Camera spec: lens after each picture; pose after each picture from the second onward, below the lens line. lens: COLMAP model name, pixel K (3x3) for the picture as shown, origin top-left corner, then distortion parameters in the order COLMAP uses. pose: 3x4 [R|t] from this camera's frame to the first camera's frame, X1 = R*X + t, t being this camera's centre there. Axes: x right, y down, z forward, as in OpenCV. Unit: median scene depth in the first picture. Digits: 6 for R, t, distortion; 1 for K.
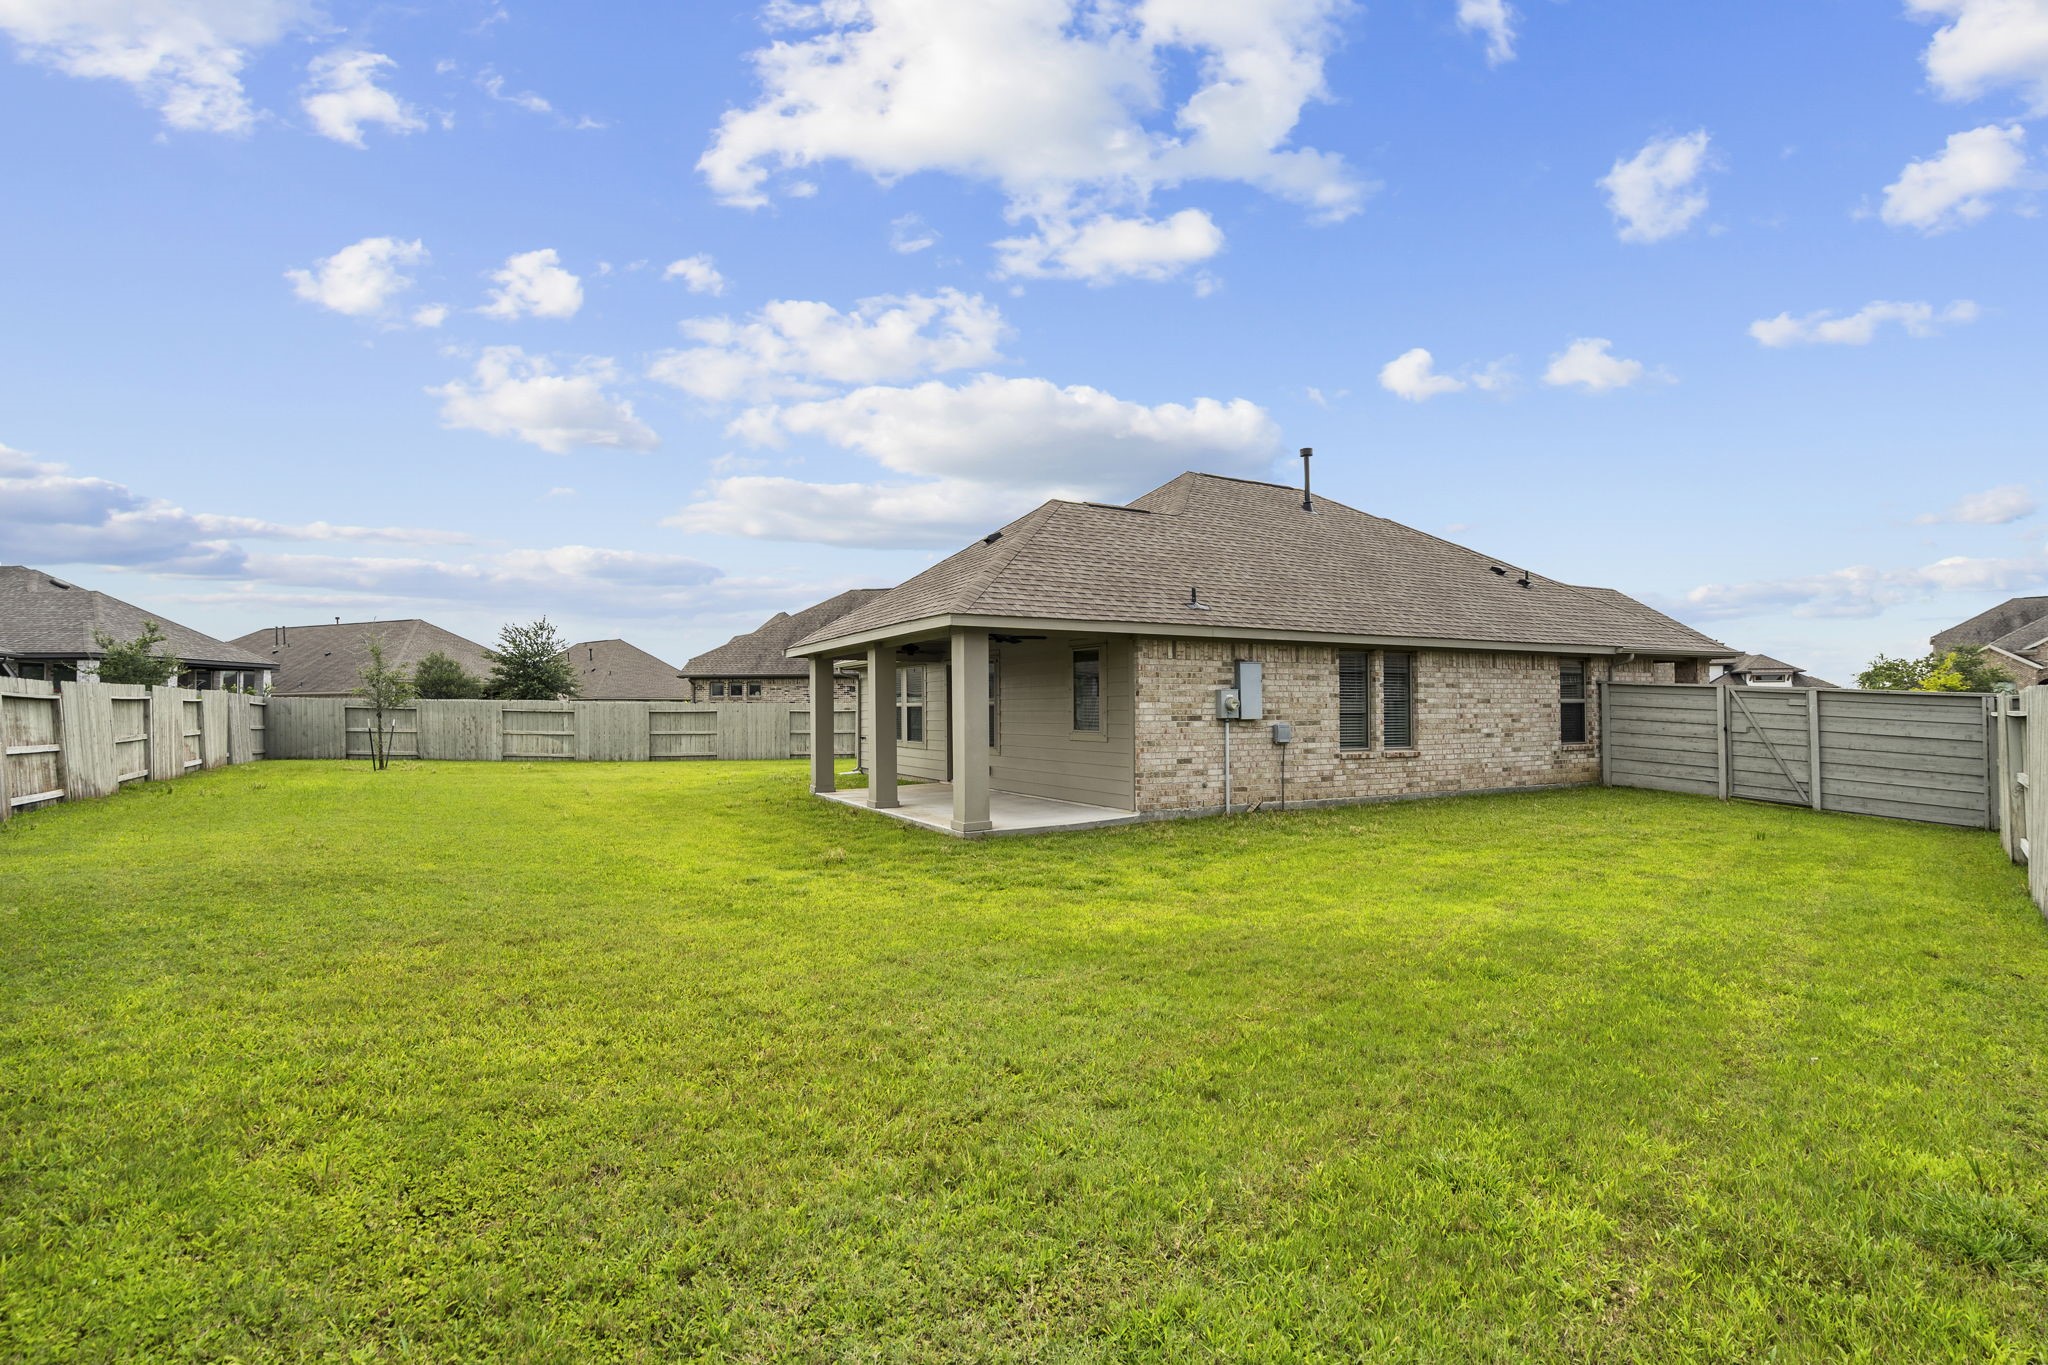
lens RADIAL K [[942.7, 0, 1023.2], [0, 942.7, 688.5], [0, 0, 1]] dist [-0.000266, 0.001385]
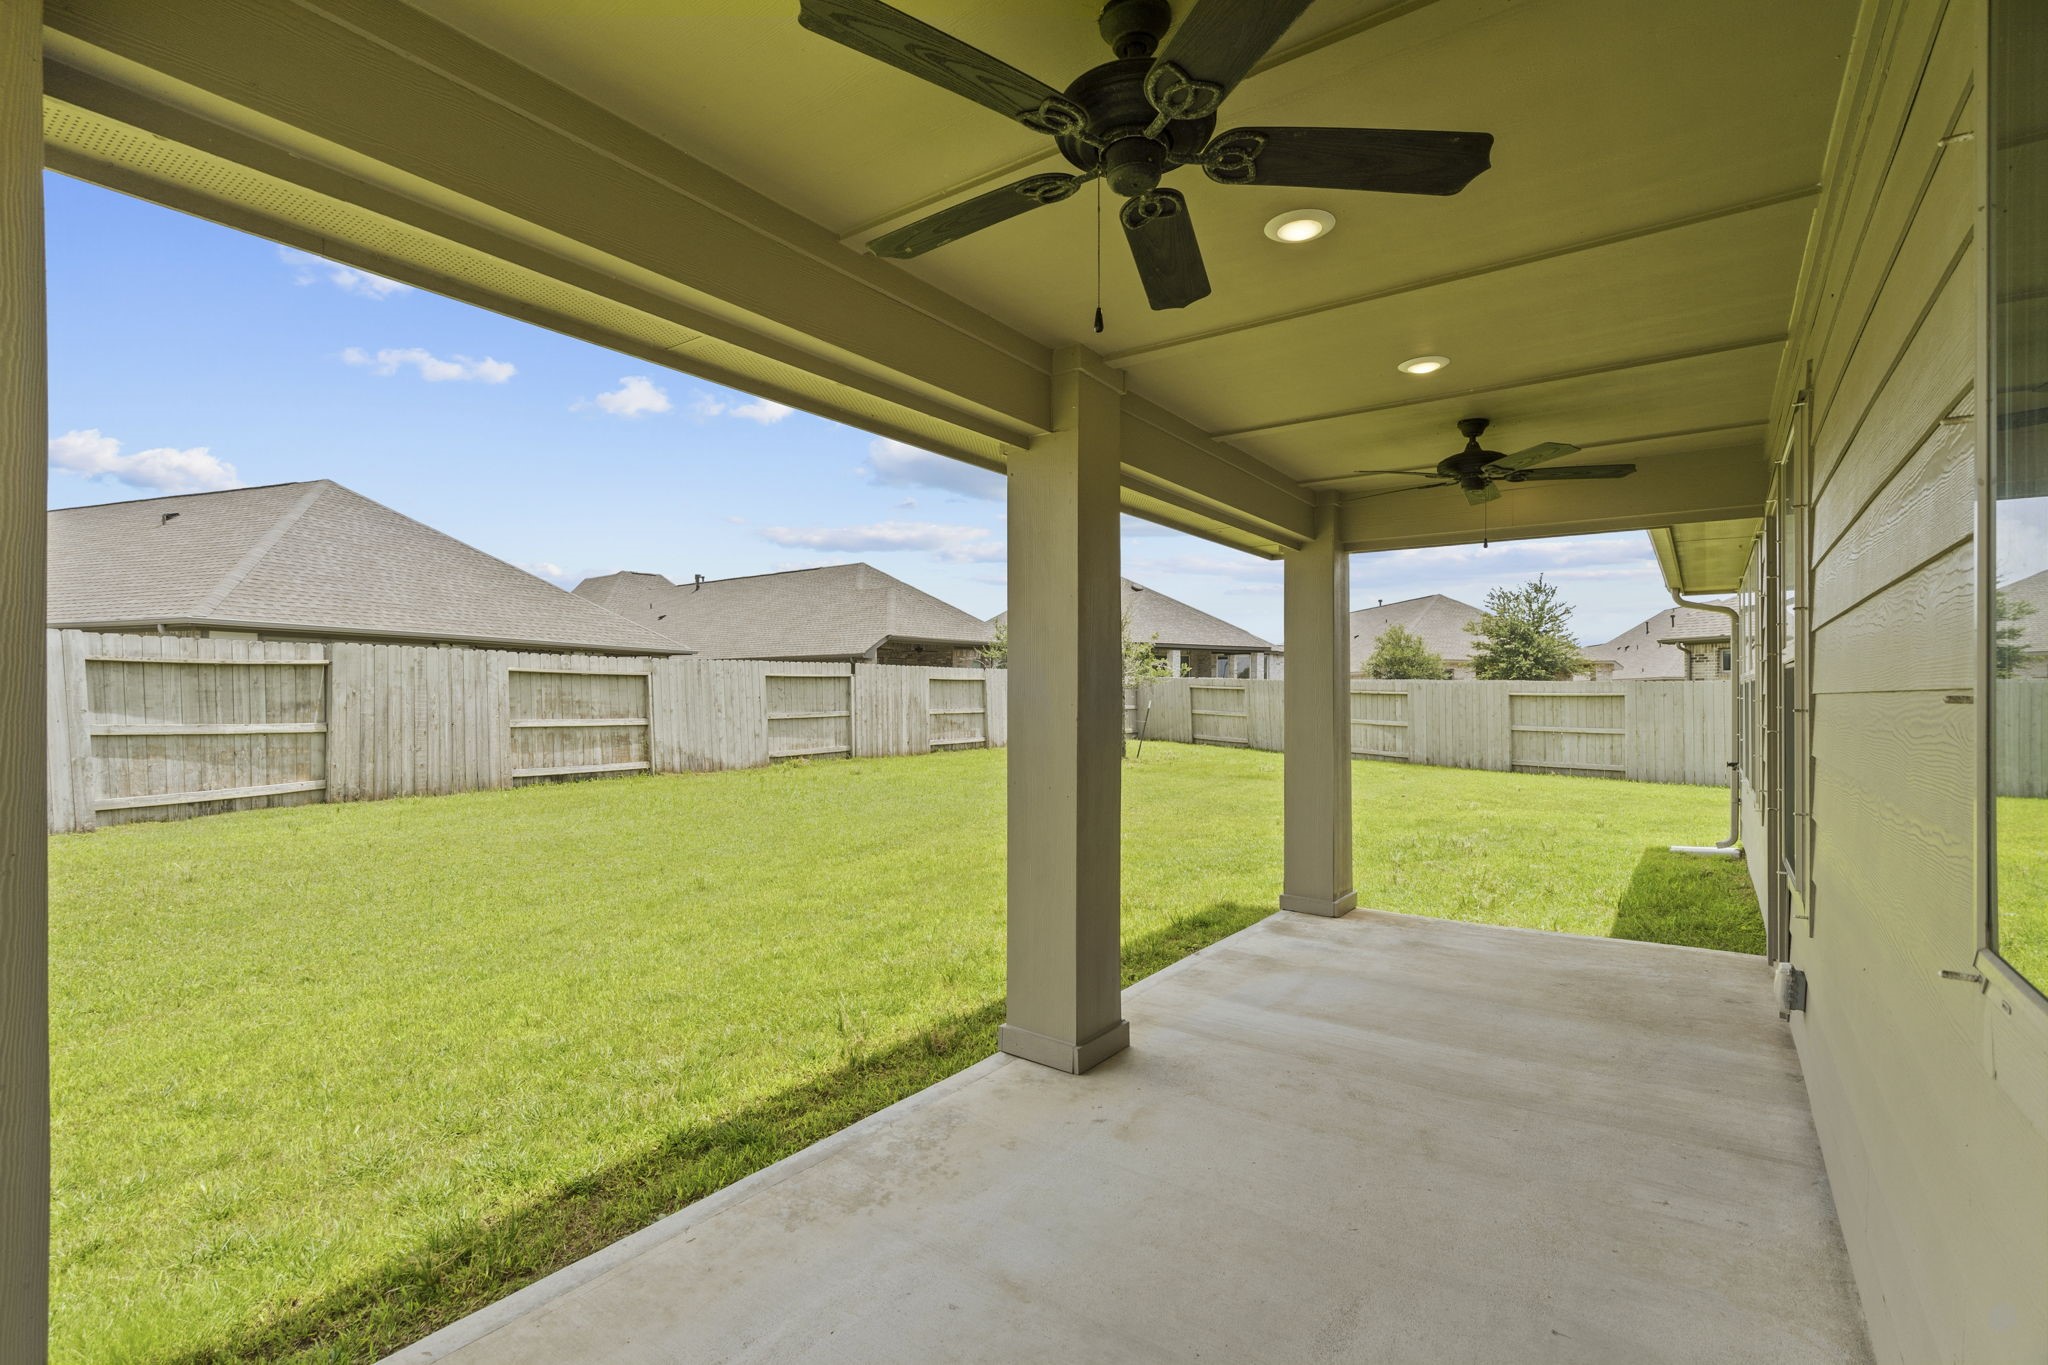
lens RADIAL K [[942.7, 0, 1025.3], [0, 942.7, 689.0], [0, 0, 1]] dist [-0.000266, 0.001385]
pose [[0.426217, 0.001696, -0.904619, 0.041290], [0.013750, 0.999871, 0.008353, 0.011098], [0.904516, -0.015999, 0.426139, 0.432096]]
